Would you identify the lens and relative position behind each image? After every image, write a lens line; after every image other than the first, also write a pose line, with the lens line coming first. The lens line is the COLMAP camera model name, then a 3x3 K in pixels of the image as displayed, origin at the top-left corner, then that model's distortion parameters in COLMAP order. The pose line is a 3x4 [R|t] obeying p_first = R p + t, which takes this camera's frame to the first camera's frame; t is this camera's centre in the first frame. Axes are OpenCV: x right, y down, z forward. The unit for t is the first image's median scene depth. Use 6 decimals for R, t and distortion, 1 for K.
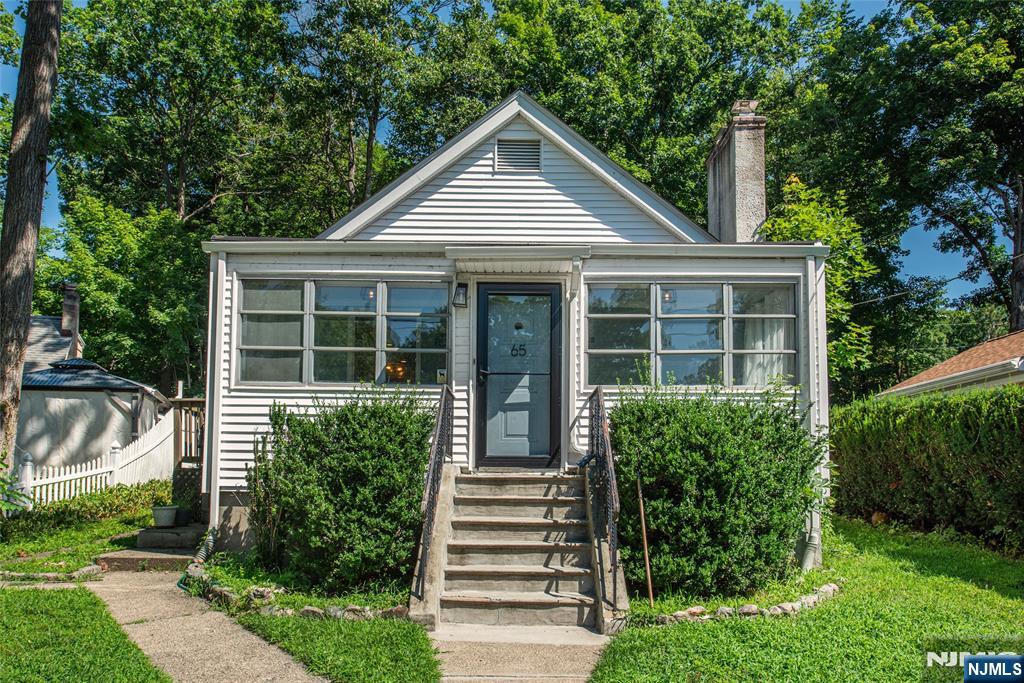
lens RADIAL K [[794.2, 0, 512.1], [0, 794.2, 369.6], [0, 0, 1]] dist [-0.001390, 0.001959]
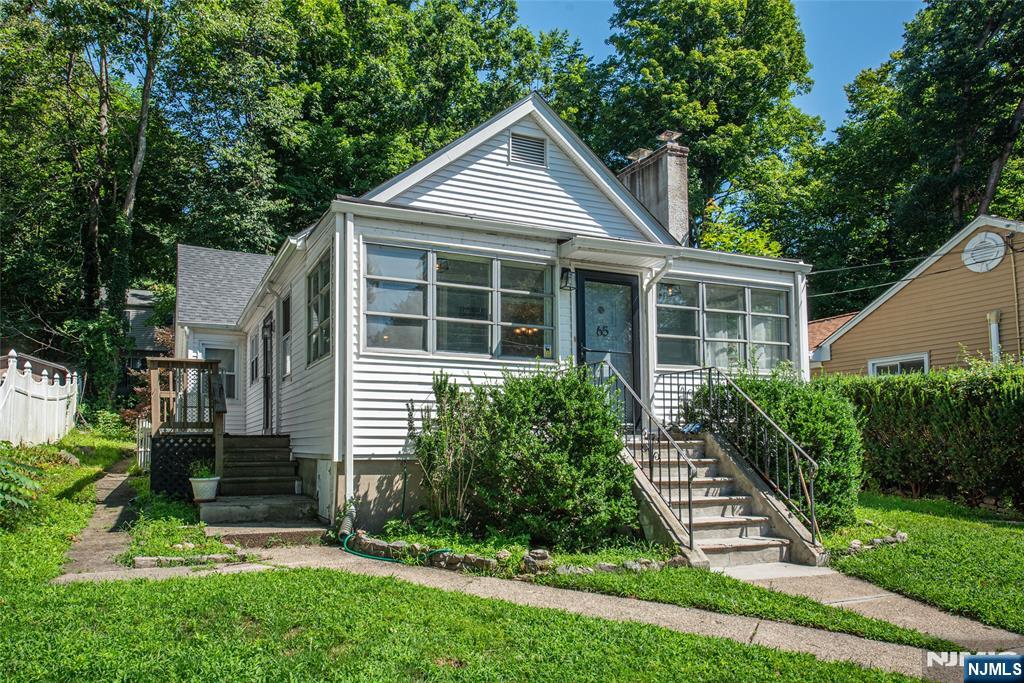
lens RADIAL K [[748.1, 0, 512.0], [0, 748.1, 341.5], [0, 0, 1]] dist [-0.000238, 0.000487]
pose [[0.902665, 0.048966, 0.427550, -0.561374], [-0.050843, 0.998682, -0.007033, 0.004642], [-0.427330, -0.015389, 0.903965, 0.085056]]
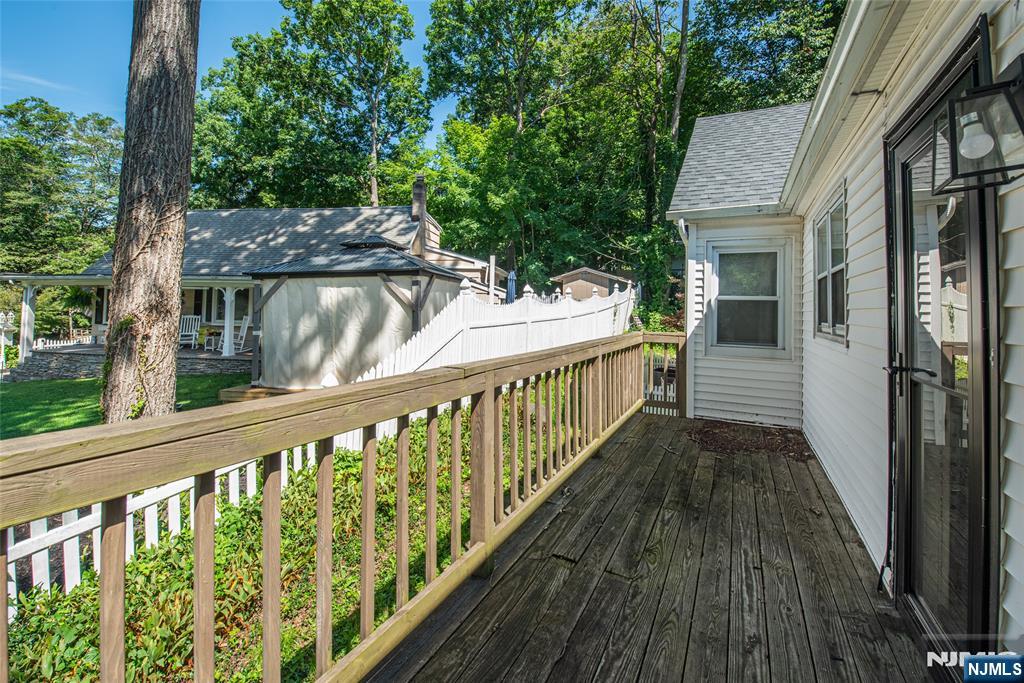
lens RADIAL K [[437.2, 0, 514.1], [0, 437.2, 330.6], [0, 0, 1]] dist [0.000923, -0.000179]
pose [[0.896270, 0.023634, -0.442878, -0.440512], [0.062669, 0.981811, 0.179219, 0.024090], [0.439058, -0.188383, 0.878487, 1.378868]]
